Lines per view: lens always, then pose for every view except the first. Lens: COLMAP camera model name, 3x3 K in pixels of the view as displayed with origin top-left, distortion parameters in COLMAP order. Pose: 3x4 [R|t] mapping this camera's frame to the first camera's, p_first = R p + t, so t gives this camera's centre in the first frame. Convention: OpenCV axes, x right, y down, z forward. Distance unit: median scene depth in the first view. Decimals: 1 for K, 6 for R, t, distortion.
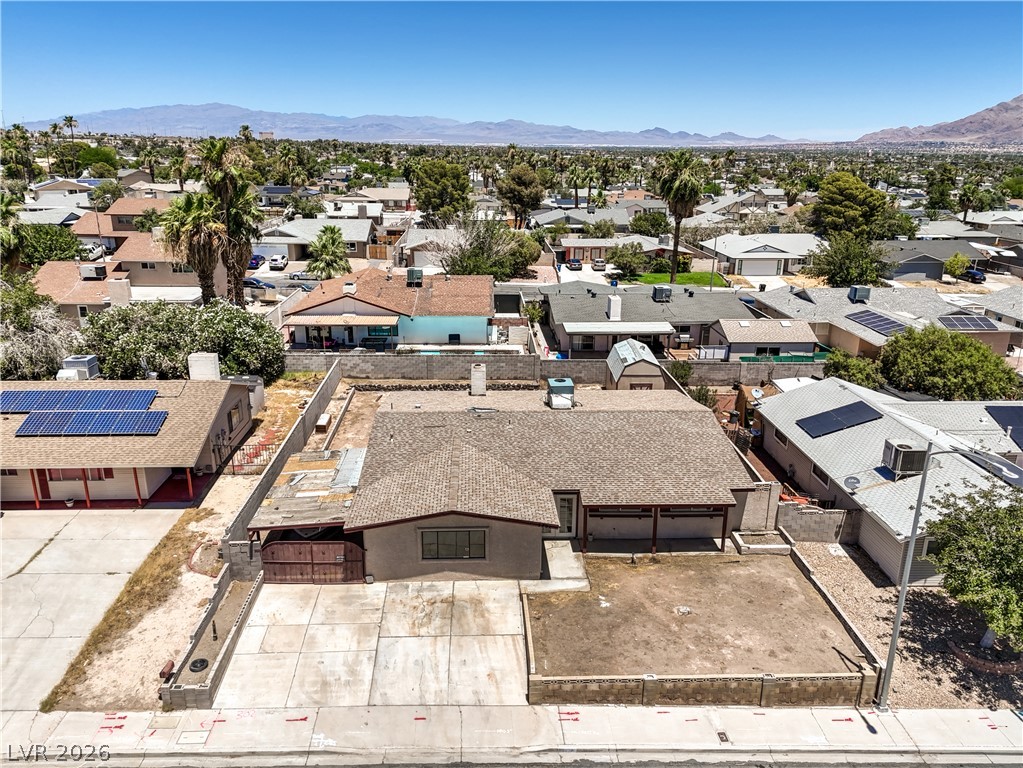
lens RADIAL K [[757.0, 0, 516.0], [0, 757.0, 380.5], [0, 0, 1]] dist [0.077914, -0.075335]
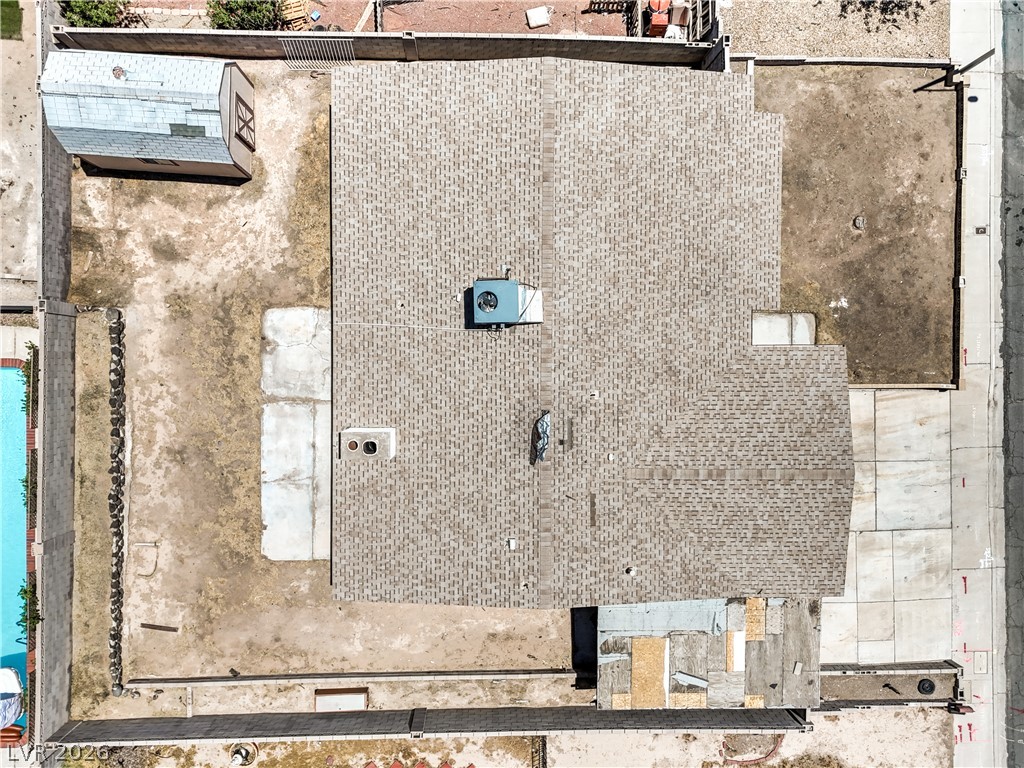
lens RADIAL K [[753.0, 0, 512.0], [0, 753.0, 384.0], [0, 0, 1]] dist [0.082846, -0.080352]
pose [[0.052140, -0.998438, -0.020072, 0.008903], [0.256496, -0.006036, 0.966526, -0.532751], [-0.965138, -0.055543, 0.255781, 0.827494]]
